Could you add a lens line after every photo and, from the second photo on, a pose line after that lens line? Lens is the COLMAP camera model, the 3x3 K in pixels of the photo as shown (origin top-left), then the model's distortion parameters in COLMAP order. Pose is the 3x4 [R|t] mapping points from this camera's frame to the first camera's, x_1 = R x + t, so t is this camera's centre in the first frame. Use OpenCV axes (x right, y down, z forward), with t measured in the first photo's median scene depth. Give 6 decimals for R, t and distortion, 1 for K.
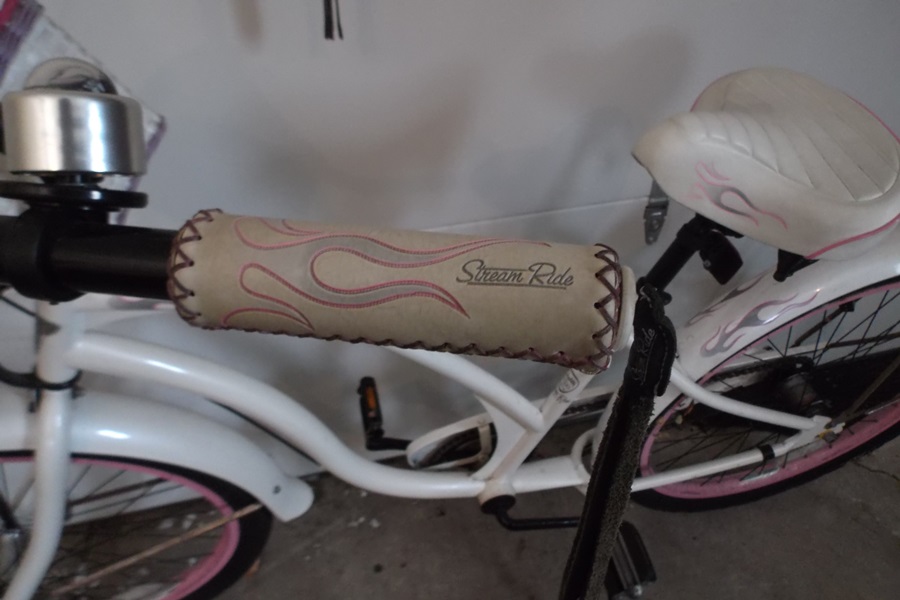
lens RADIAL K [[649.2, 0, 446.0], [0, 649.2, 294.2], [0, 0, 1]] dist [0.010688, -0.016455]
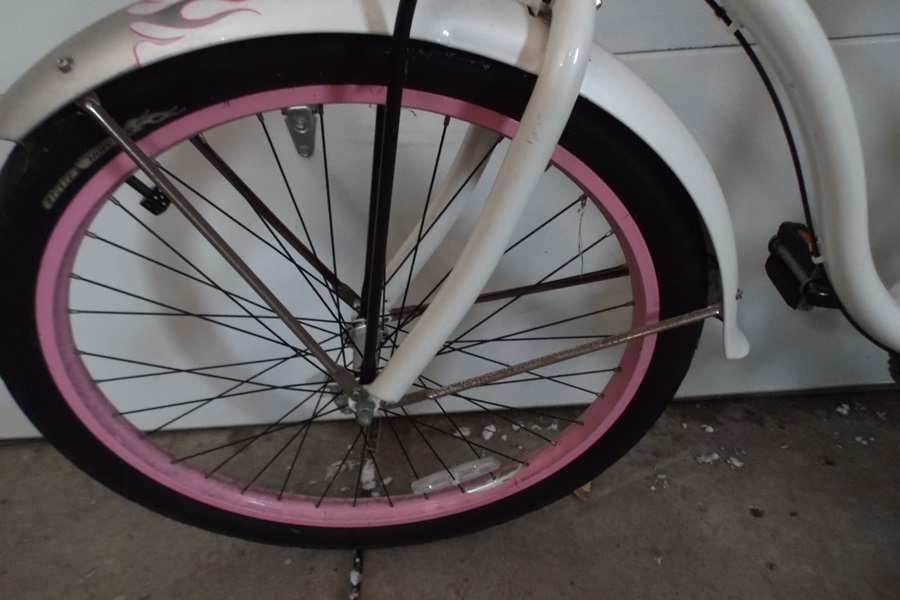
lens RADIAL K [[649.2, 0, 446.8], [0, 649.2, 303.5], [0, 0, 1]] dist [0.010688, -0.016455]
pose [[0.975012, 0.068154, -0.211438, -0.383716], [-0.095012, 0.988268, -0.119578, 0.390776], [0.200808, 0.136679, 0.970049, 0.243000]]
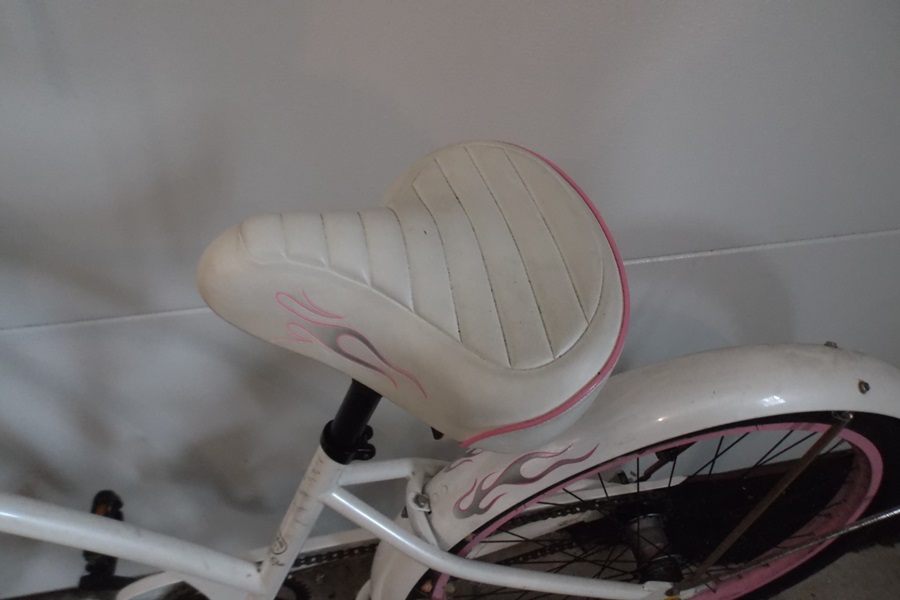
lens RADIAL K [[649.2, 0, 458.4], [0, 649.2, 303.3], [0, 0, 1]] dist [0.010688, -0.016455]
pose [[0.998685, 0.045128, -0.024335, 0.367269], [-0.045746, 0.998628, -0.025487, -0.116545], [0.023151, 0.026567, 0.999379, 0.232048]]
